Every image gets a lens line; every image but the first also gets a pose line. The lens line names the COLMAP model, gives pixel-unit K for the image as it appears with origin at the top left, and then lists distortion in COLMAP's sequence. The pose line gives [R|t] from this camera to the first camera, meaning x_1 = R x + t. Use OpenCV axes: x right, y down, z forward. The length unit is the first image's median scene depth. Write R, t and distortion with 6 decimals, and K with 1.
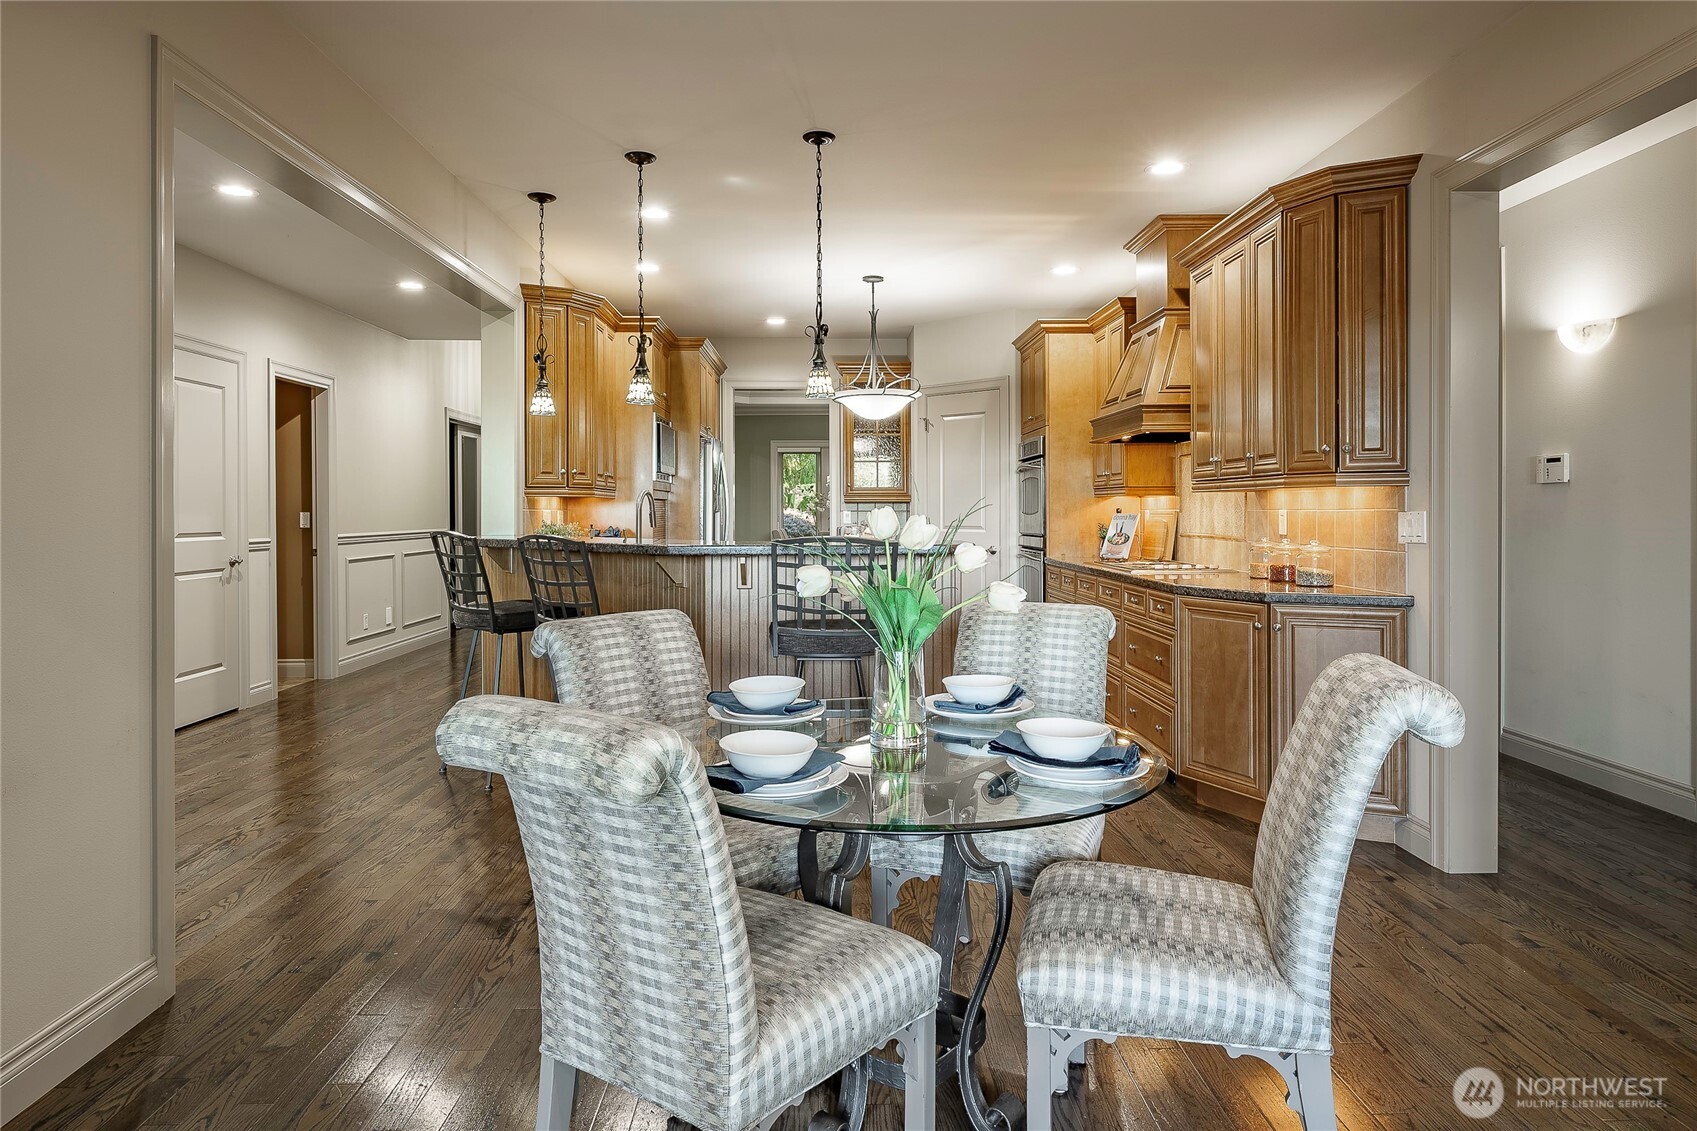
lens RADIAL K [[978.6, 0, 849.3], [0, 978.6, 526.8], [0, 0, 1]] dist [0.000304, 0.000083]
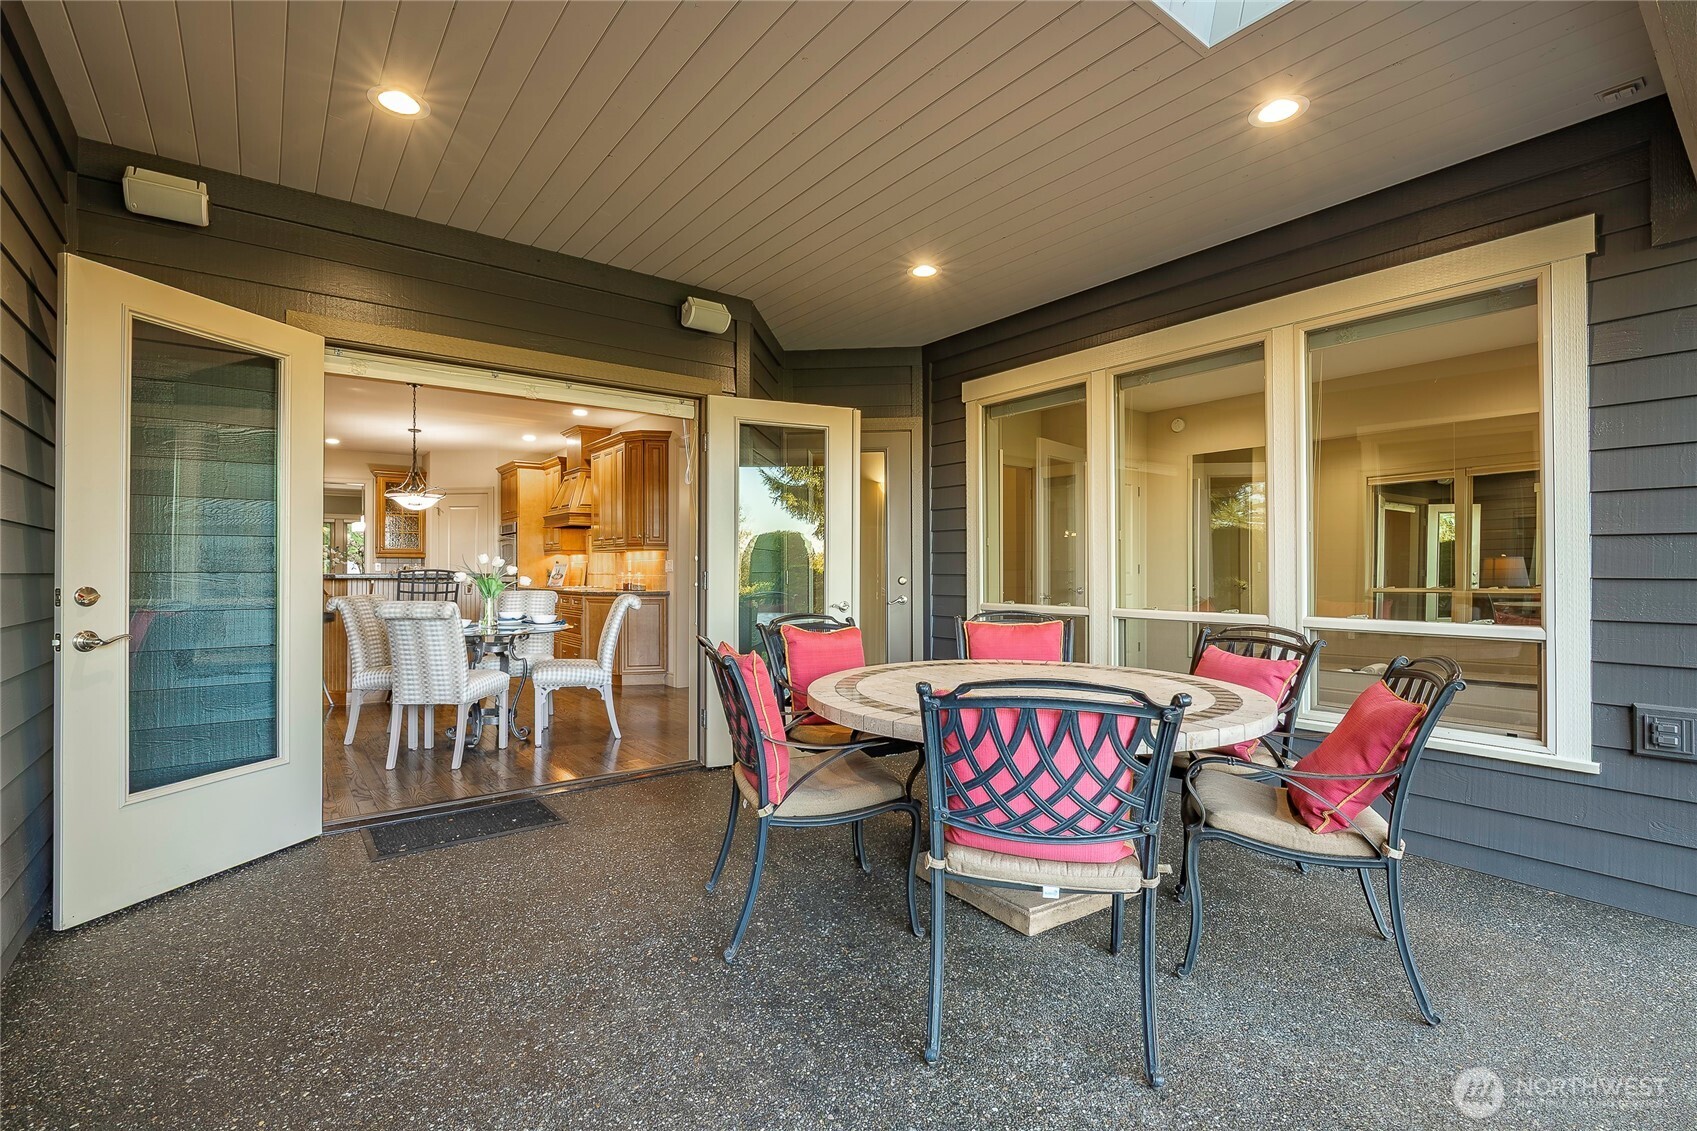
lens RADIAL K [[775.1, 0, 849.3], [0, 775.1, 564.5], [0, 0, 1]] dist [-0.003891, 0.000372]
pose [[0.807161, 0.005777, 0.590303, -0.217281], [0.009463, 0.999697, -0.022724, 0.037436], [-0.590255, 0.023928, 0.806862, -0.768160]]
